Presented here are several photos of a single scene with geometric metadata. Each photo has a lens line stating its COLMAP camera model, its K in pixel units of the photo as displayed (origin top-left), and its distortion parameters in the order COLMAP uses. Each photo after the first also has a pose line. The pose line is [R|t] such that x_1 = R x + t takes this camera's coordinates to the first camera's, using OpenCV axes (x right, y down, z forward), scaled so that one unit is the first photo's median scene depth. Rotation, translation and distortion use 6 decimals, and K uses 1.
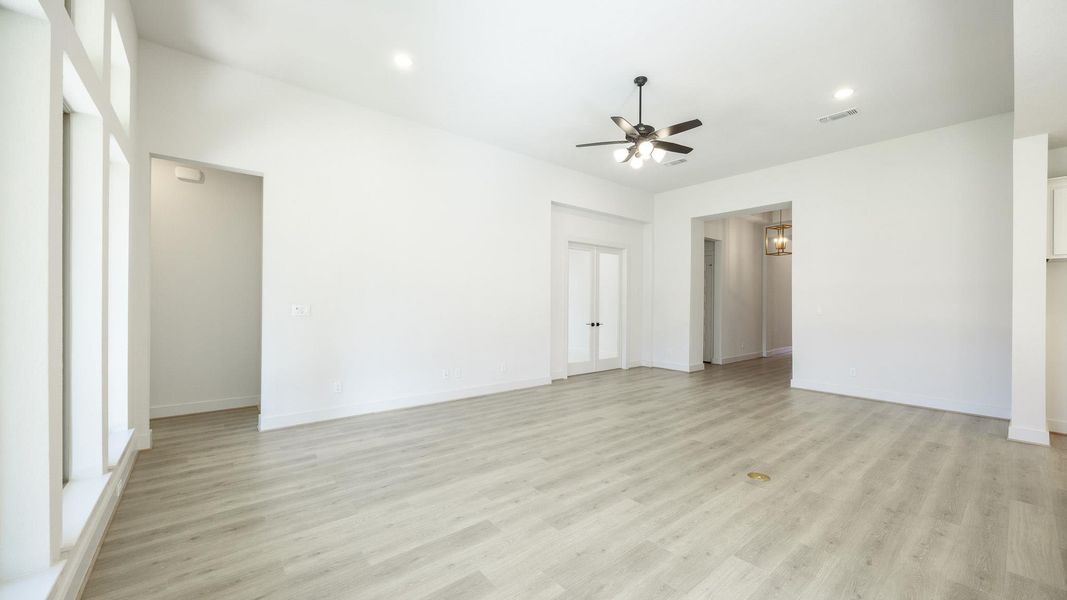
lens RADIAL K [[402.1, 0, 533.5], [0, 402.1, 300.0], [0, 0, 1]] dist [-0.000447, -0.000022]
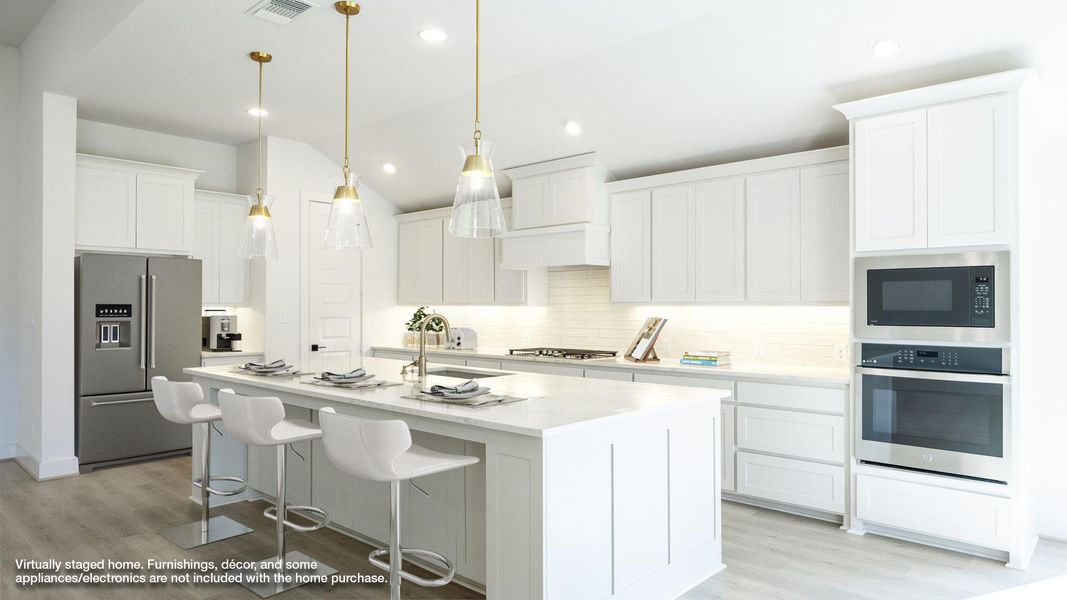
lens RADIAL K [[670.7, 0, 533.5], [0, 670.7, 300.0], [0, 0, 1]] dist [0.000429, 0.000016]
pose [[-0.132768, 0.000238, 0.991147, -0.345769], [-0.000526, 1.000000, -0.000311, 0.002991], [-0.991147, -0.000562, -0.132768, 0.388865]]
